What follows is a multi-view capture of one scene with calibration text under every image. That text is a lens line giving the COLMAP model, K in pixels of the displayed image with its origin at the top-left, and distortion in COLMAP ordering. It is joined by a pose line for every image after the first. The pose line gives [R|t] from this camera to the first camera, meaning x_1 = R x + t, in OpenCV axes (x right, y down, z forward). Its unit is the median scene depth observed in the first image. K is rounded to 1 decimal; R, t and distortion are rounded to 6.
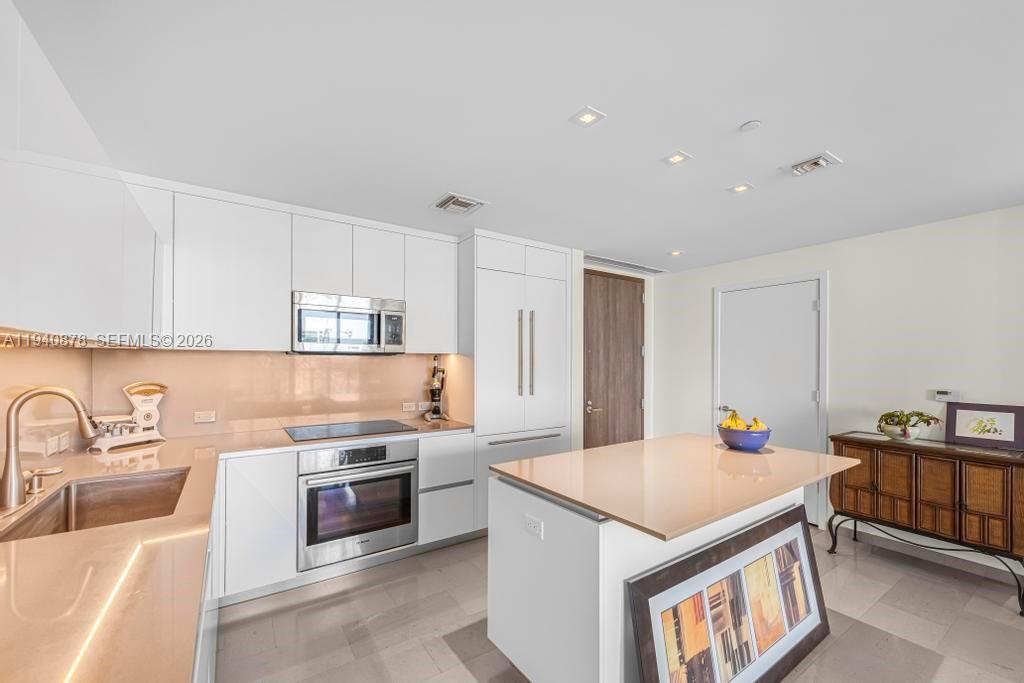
lens RADIAL K [[411.6, 0, 512.0], [0, 411.6, 359.9], [0, 0, 1]] dist [0.001768, -0.000005]
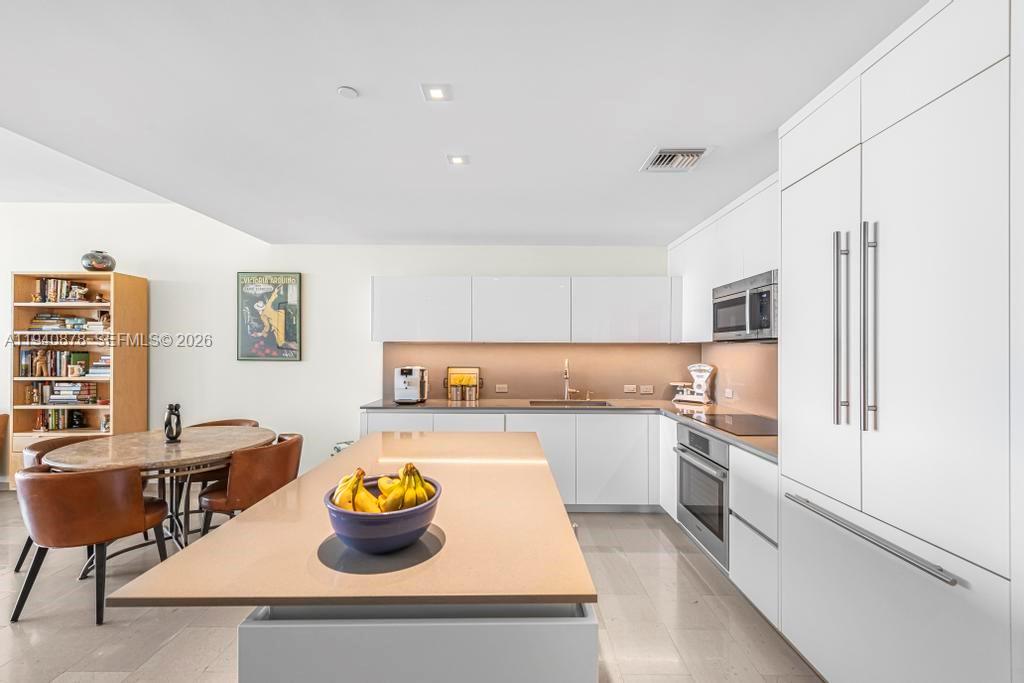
lens RADIAL K [[428.1, 0, 515.5], [0, 428.1, 349.6], [0, 0, 1]] dist [0.002990, 0.000007]
pose [[-0.559253, -0.009122, -0.828947, 0.656405], [-0.005632, 0.999958, -0.007204, 0.012058], [0.828978, 0.000640, -0.559281, 1.043973]]
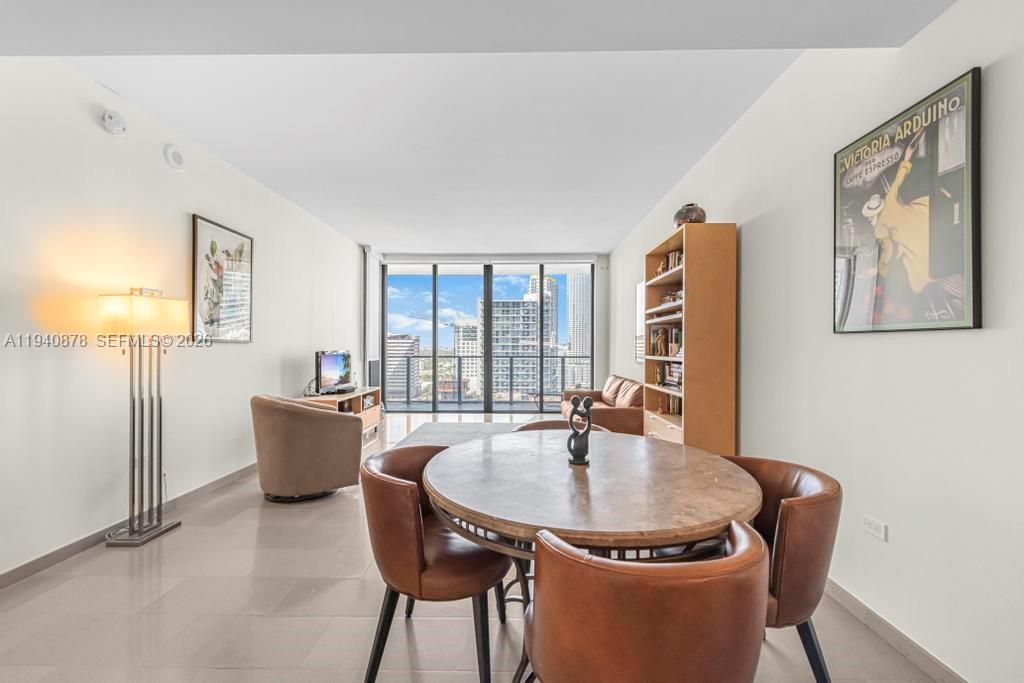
lens RADIAL K [[405.8, 0, 512.9], [0, 405.8, 347.3], [0, 0, 1]] dist [0.000559, -0.000372]
pose [[-0.815323, -0.009925, 0.578921, 0.075811], [-0.009049, 0.999949, 0.004399, 0.064270], [-0.578935, -0.001652, -0.815372, 0.373277]]
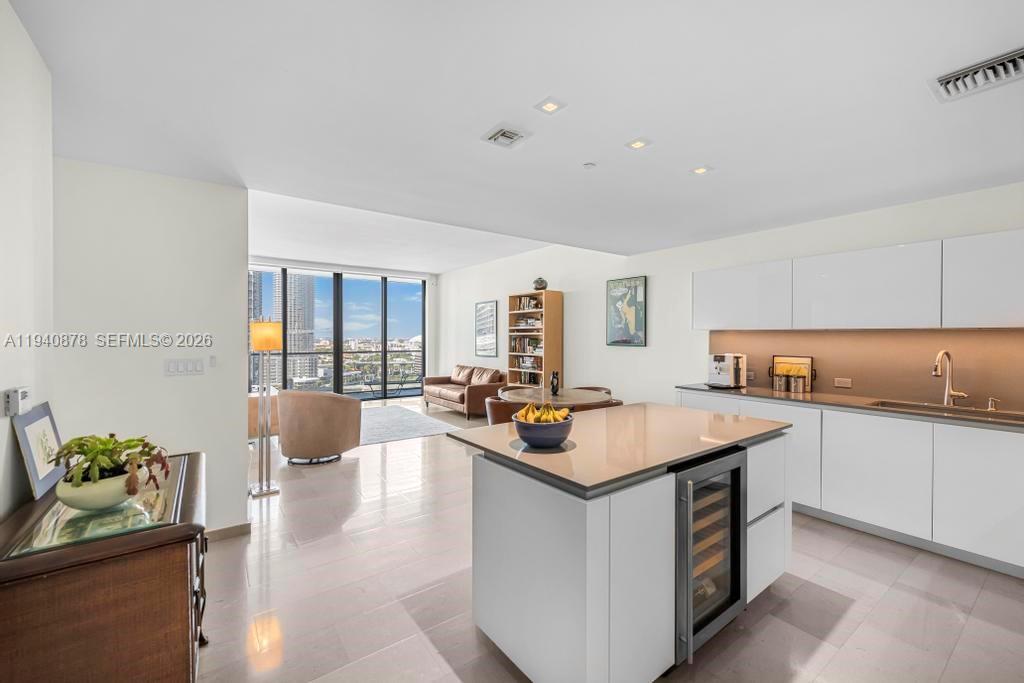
lens RADIAL K [[422.9, 0, 512.0], [0, 422.9, 341.5], [0, 0, 1]] dist [0.001440, 0.000091]
pose [[-0.999458, -0.009654, -0.031467, 0.494884], [-0.009972, 0.999901, 0.009941, 0.010847], [0.031368, 0.010249, -0.999455, 1.369780]]
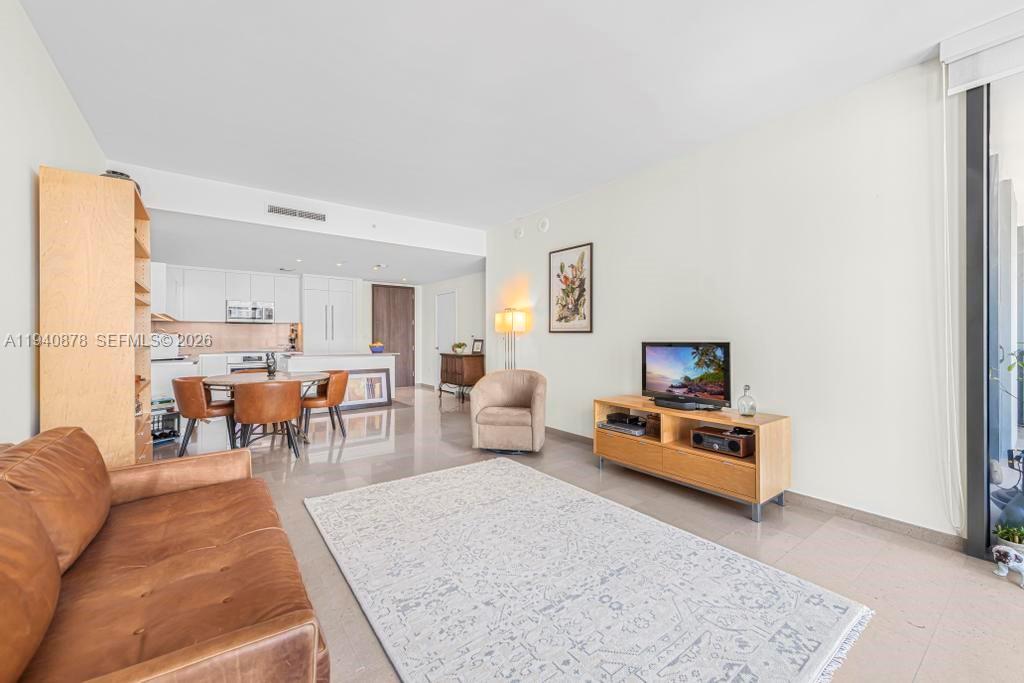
lens RADIAL K [[401.2, 0, 514.4], [0, 401.2, 338.1], [0, 0, 1]] dist [0.000969, 0.000002]
pose [[0.998444, -0.005339, 0.055516, 1.085073], [0.005007, 0.999969, 0.006114, 0.071227], [-0.055547, -0.005827, 0.998439, -1.566072]]
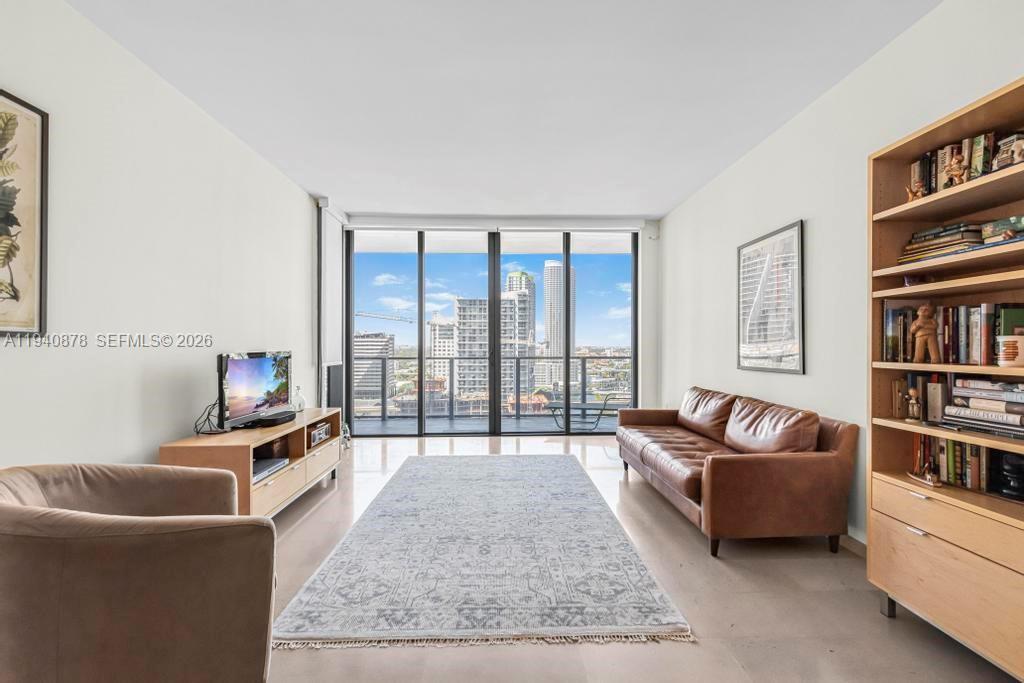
lens RADIAL K [[407.3, 0, 511.3], [0, 407.3, 346.2], [0, 0, 1]] dist [0.001261, -0.000239]
pose [[-0.845255, -0.008695, 0.534292, 0.568496], [-0.007060, 0.999962, 0.005104, 0.068165], [-0.534316, 0.000542, -0.845285, -0.036329]]
